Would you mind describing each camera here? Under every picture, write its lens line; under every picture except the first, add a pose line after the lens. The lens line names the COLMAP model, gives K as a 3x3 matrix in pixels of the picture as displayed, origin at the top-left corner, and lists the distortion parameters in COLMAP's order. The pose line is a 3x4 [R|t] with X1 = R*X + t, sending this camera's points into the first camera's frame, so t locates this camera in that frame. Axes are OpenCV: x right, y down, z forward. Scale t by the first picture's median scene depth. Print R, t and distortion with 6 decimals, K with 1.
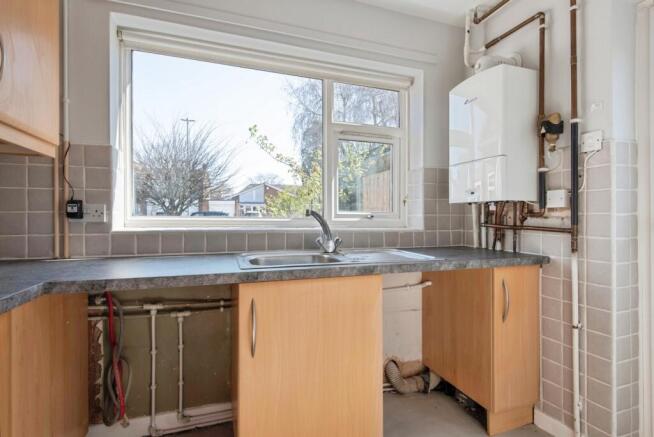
lens RADIAL K [[325.0, 0, 327.2], [0, 325.0, 219.1], [0, 0, 1]] dist [0.000251, -0.000200]
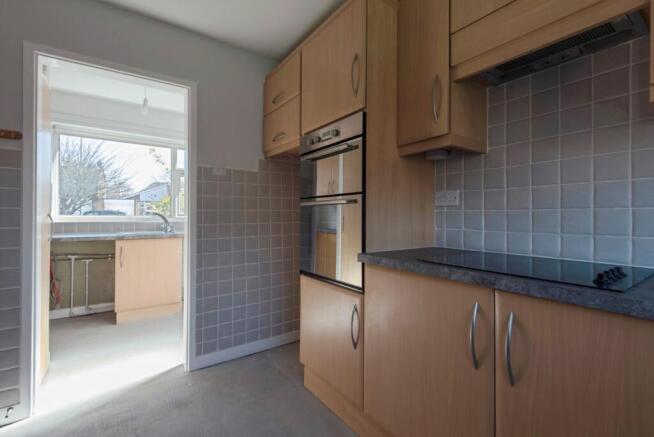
lens RADIAL K [[296.7, 0, 326.8], [0, 296.7, 213.2], [0, 0, 1]] dist [-0.001324, -0.000530]
pose [[0.956979, 0.001976, 0.290151, 0.450384], [0.002396, 0.999889, -0.014710, 0.008420], [-0.290148, 0.014772, 0.956868, -1.214982]]
